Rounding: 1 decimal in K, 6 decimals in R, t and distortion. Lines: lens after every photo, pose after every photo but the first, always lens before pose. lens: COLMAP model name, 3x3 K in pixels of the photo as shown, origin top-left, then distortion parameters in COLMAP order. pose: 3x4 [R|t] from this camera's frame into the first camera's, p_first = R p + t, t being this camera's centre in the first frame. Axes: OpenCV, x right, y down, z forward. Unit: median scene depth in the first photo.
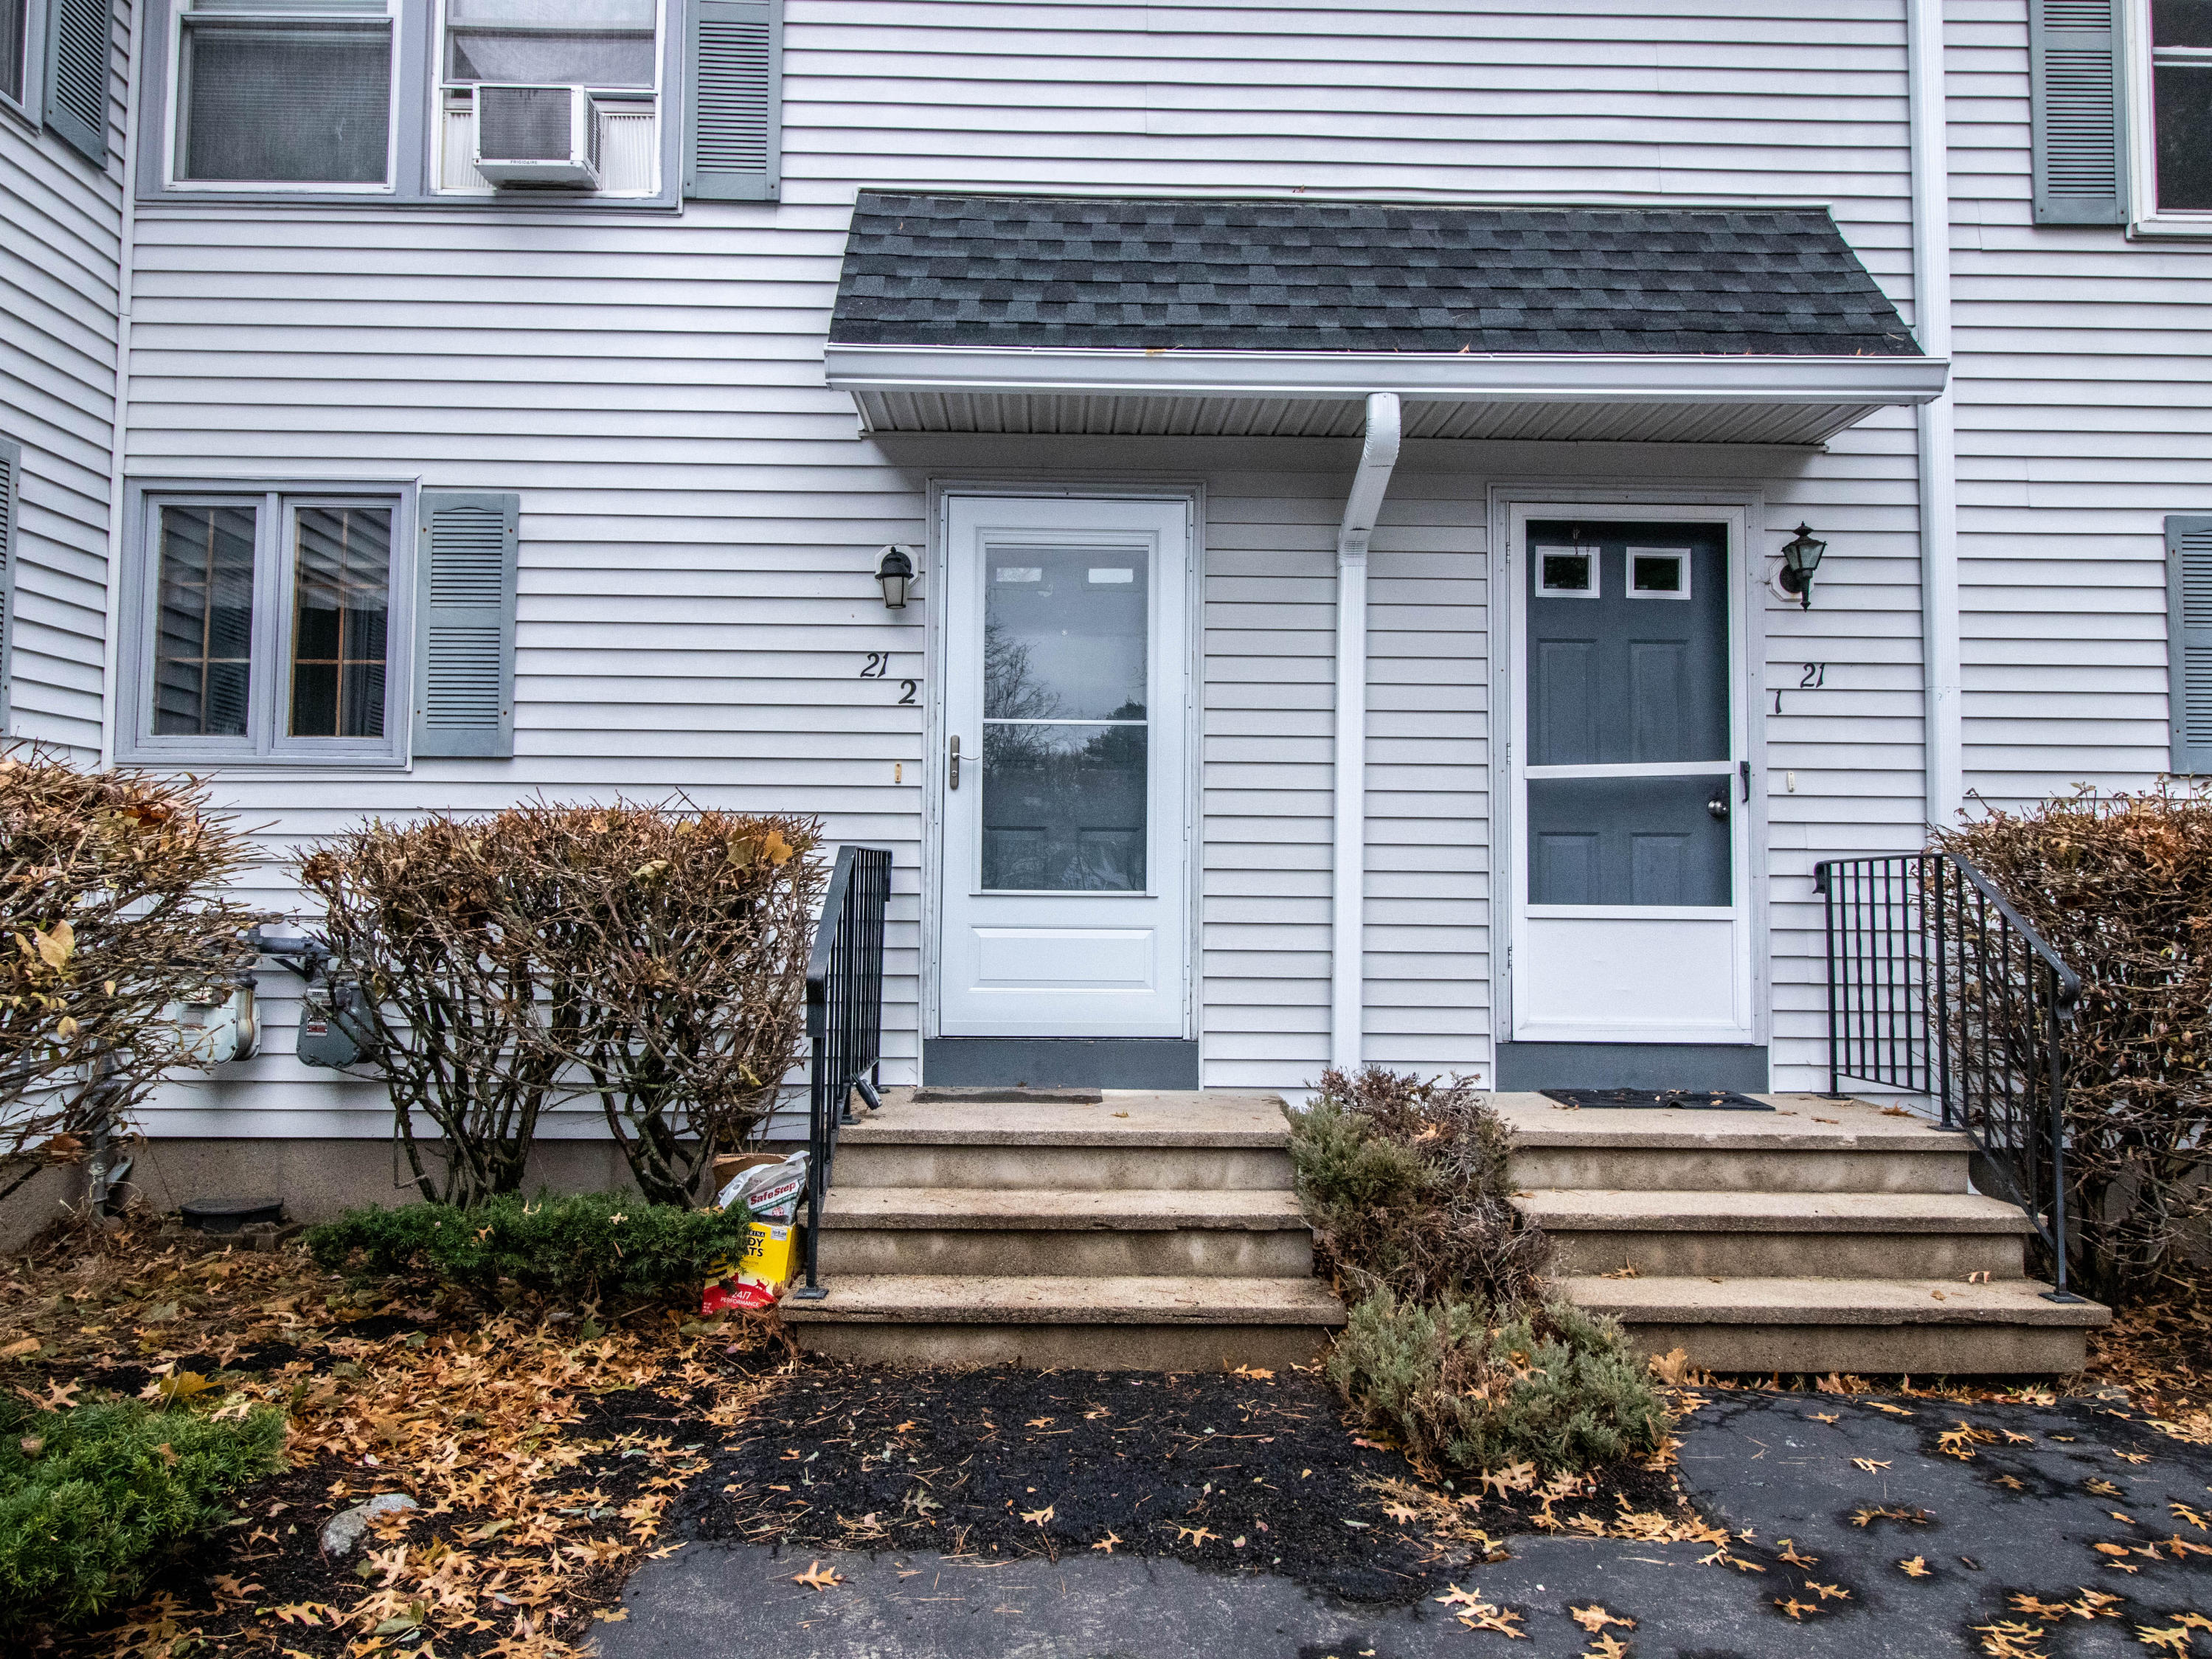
lens RADIAL K [[1536.9, 0, 1106.0], [0, 1536.9, 829.5], [0, 0, 1]] dist [0.000001, -0.001504]
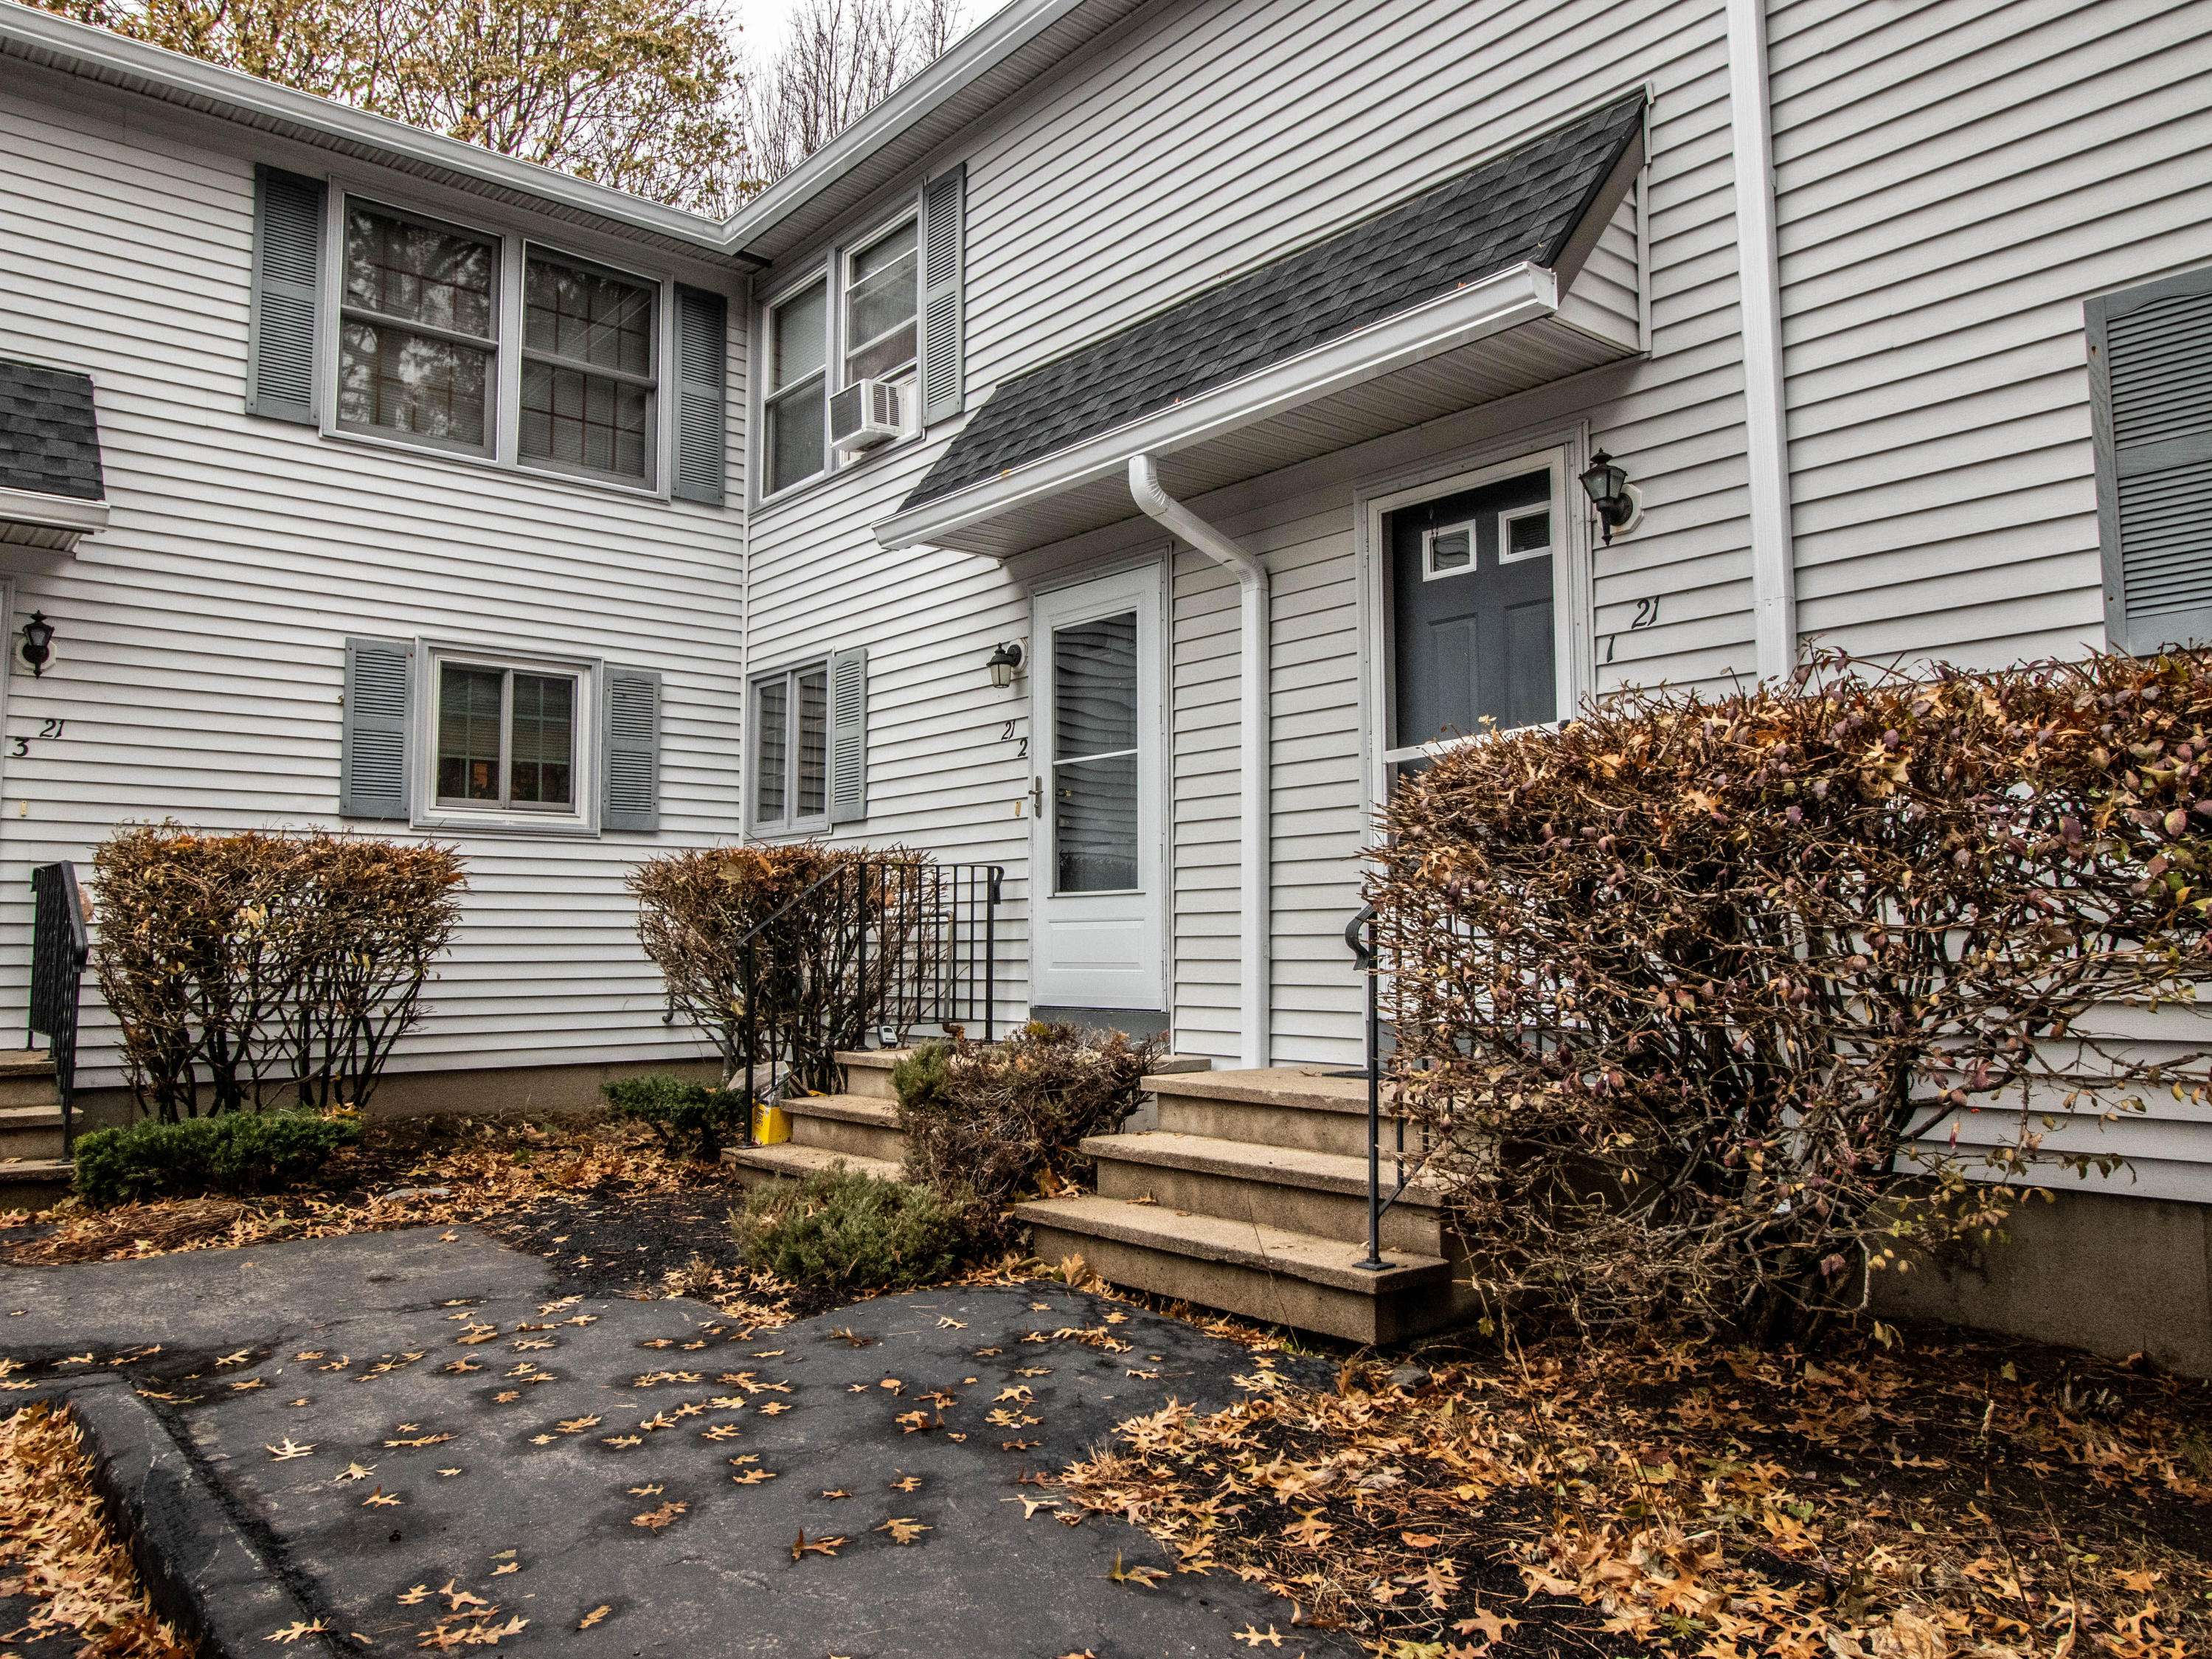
lens RADIAL K [[1536.9, 0, 1106.0], [0, 1536.9, 829.5], [0, 0, 1]] dist [0.000001, -0.001504]
pose [[0.644528, -0.072653, -0.761121, 0.925878], [0.039794, 0.997313, -0.061501, 0.066374], [0.763544, 0.009351, 0.645688, 0.194730]]
